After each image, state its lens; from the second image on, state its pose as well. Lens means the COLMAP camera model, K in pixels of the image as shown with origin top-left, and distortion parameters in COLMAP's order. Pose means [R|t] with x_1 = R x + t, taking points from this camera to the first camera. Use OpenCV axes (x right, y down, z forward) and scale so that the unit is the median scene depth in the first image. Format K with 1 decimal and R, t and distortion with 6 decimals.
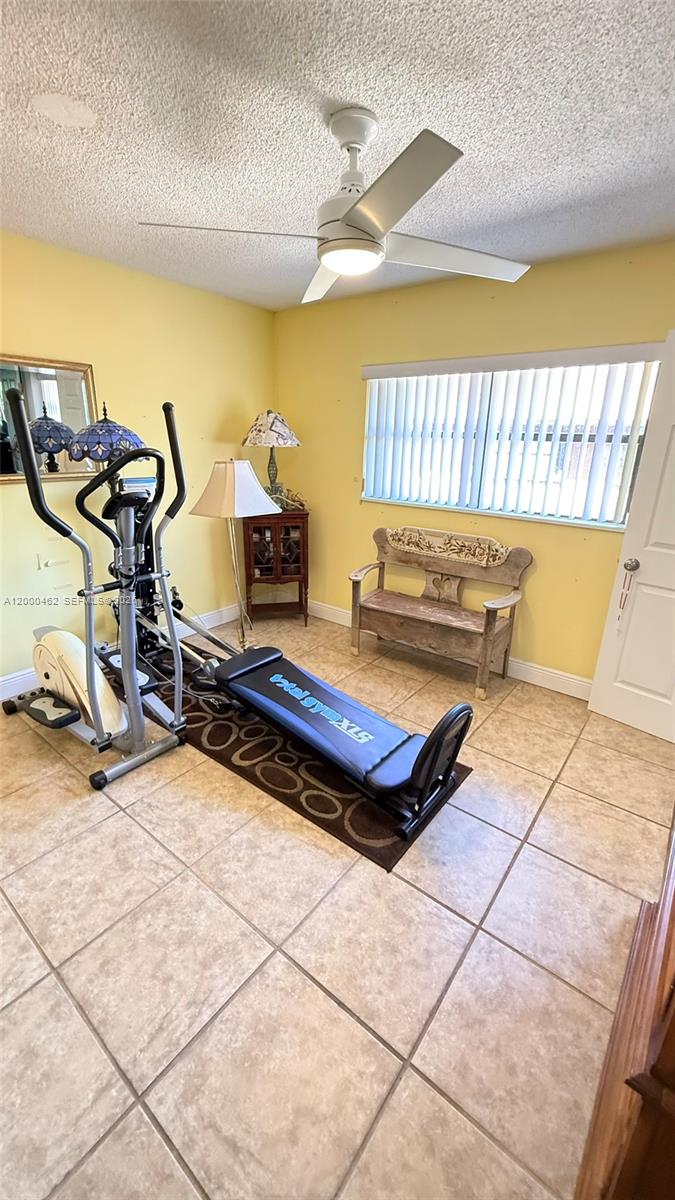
lens RADIAL K [[478.7, 0, 335.6], [0, 478.7, 596.1], [0, 0, 1]] dist [-0.000002, 0.000257]
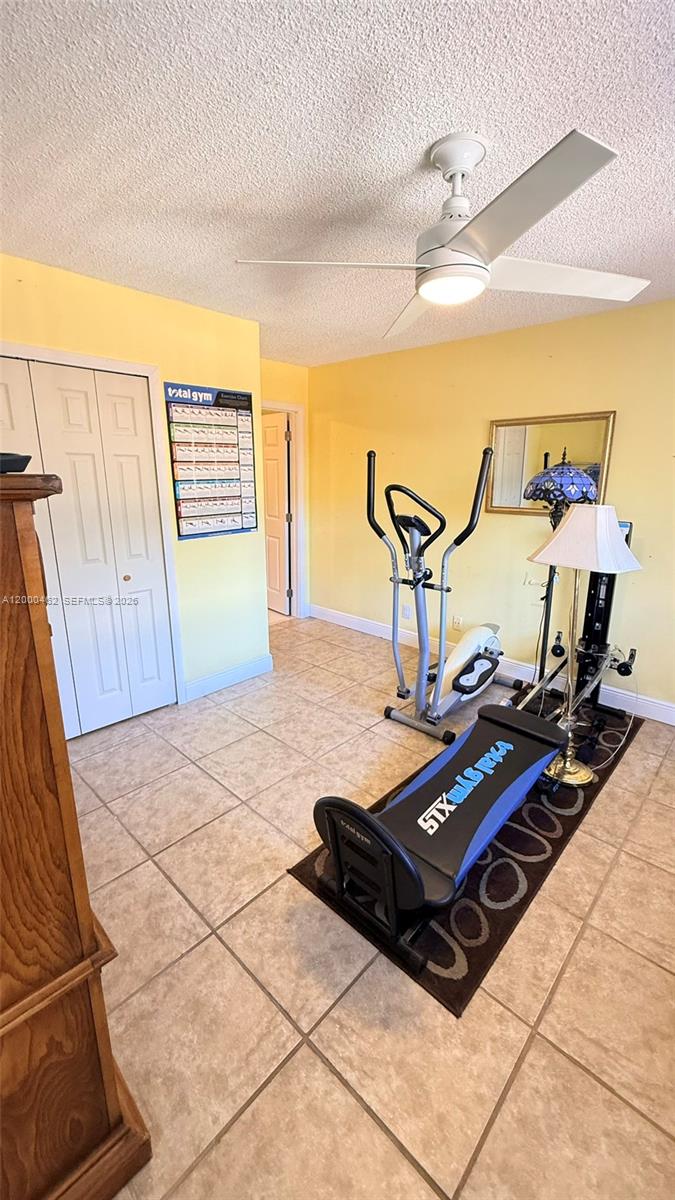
lens RADIAL K [[478.7, 0, 336.0], [0, 478.7, 594.9], [0, 0, 1]] dist [-0.000002, 0.000257]
pose [[-0.087999, 0.226896, -0.969935, 1.055097], [-0.322404, 0.914814, 0.243252, -0.296676], [0.942503, 0.334117, -0.007350, 0.957448]]
